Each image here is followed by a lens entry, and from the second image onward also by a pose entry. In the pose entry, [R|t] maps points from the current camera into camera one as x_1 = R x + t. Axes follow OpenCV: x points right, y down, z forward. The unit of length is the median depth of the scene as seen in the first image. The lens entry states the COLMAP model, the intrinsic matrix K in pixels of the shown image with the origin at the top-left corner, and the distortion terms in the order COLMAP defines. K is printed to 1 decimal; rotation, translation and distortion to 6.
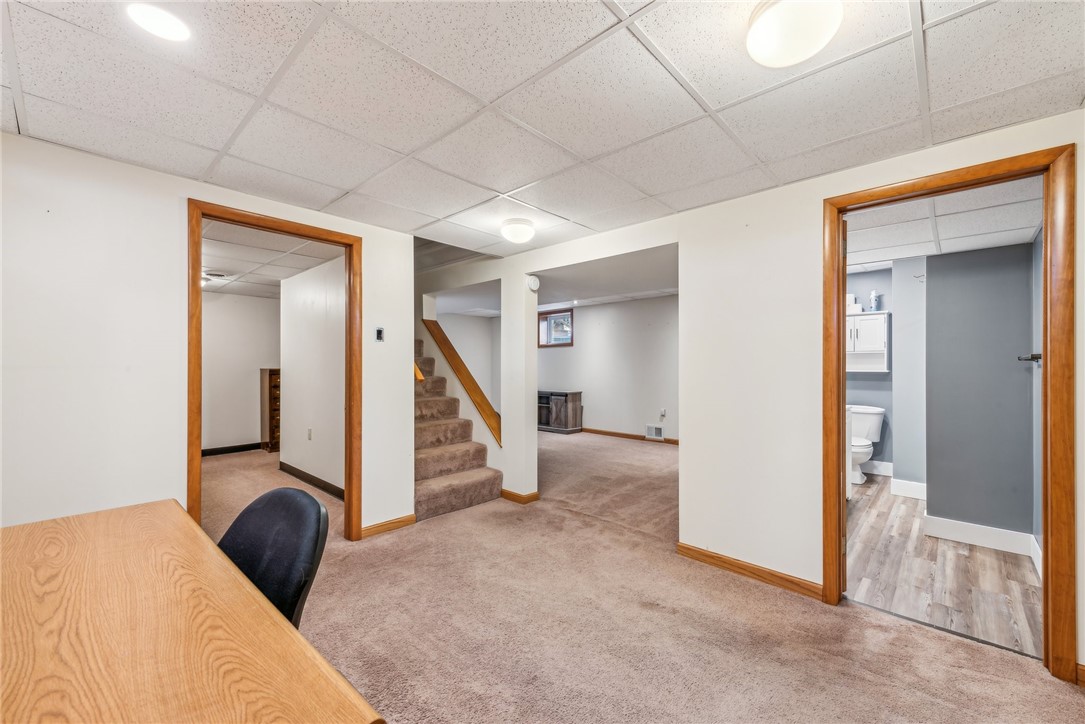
lens RADIAL K [[441.3, 0, 546.0], [0, 441.3, 367.7], [0, 0, 1]] dist [0.012811, -0.004383]
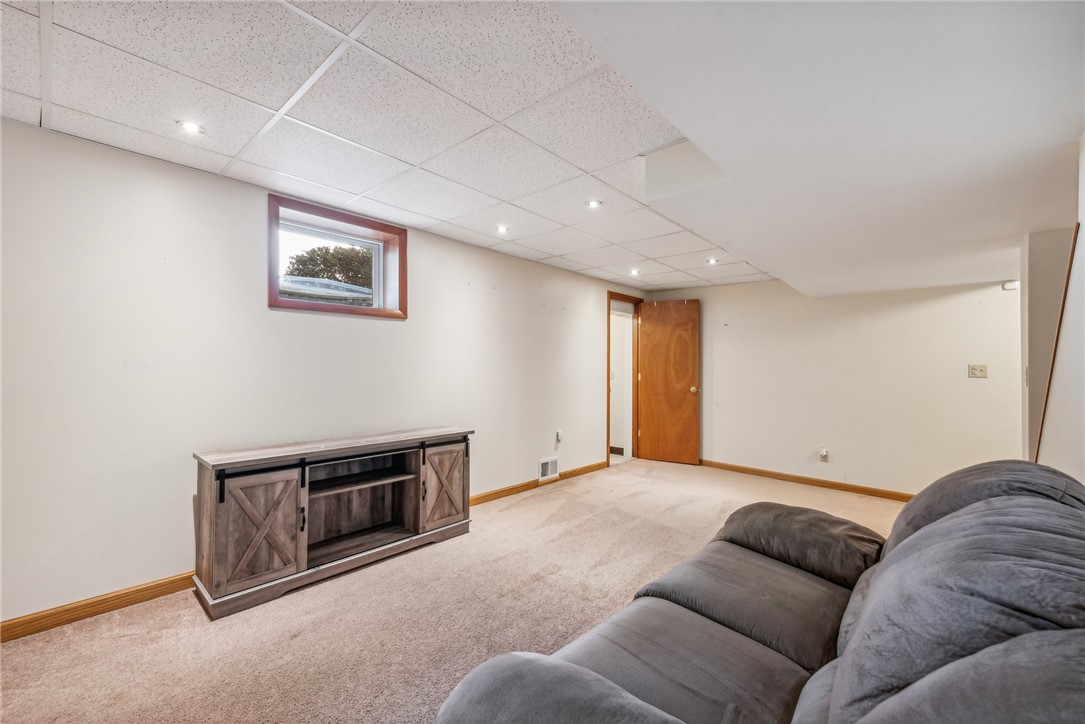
lens RADIAL K [[441.3, 0, 545.7], [0, 441.3, 360.0], [0, 0, 1]] dist [0.012811, -0.004383]
pose [[-0.028684, 0.009607, 0.999542, -0.370710], [-0.010783, 0.999893, -0.009920, -0.009048], [-0.999530, -0.011063, -0.028578, 0.917204]]
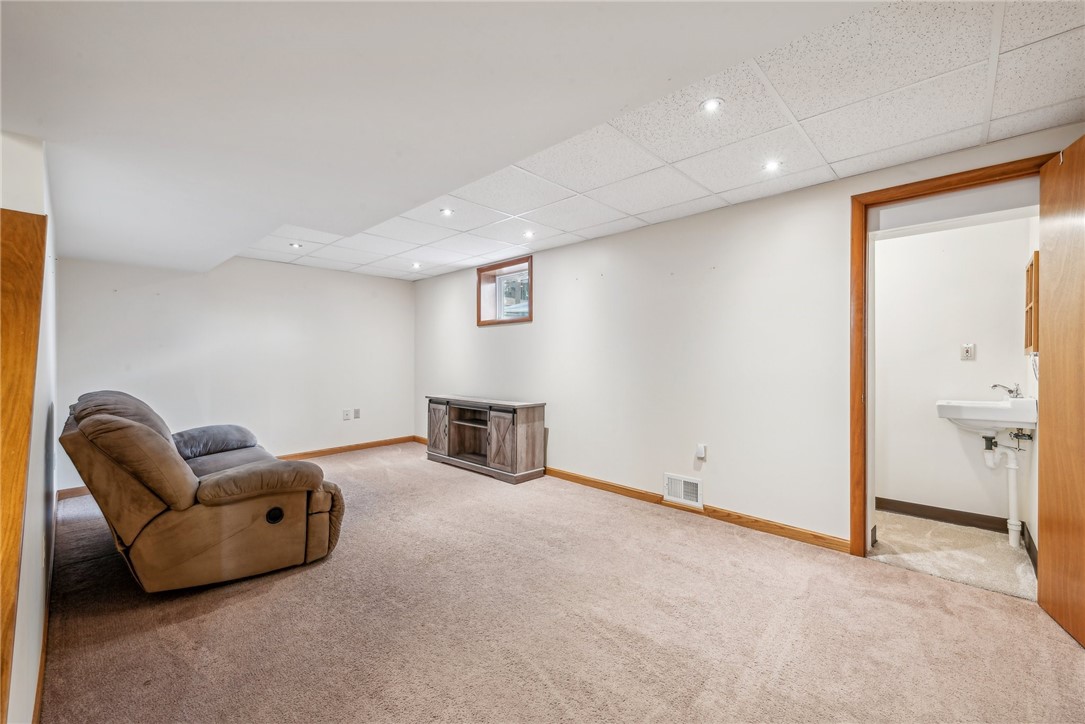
lens RADIAL K [[441.3, 0, 542.9], [0, 441.3, 364.5], [0, 0, 1]] dist [0.012811, -0.004383]
pose [[0.999949, 0.000977, -0.010041, 0.084355], [-0.000889, 0.999961, 0.008799, 0.000945], [0.010050, -0.008790, 0.999911, 0.452237]]
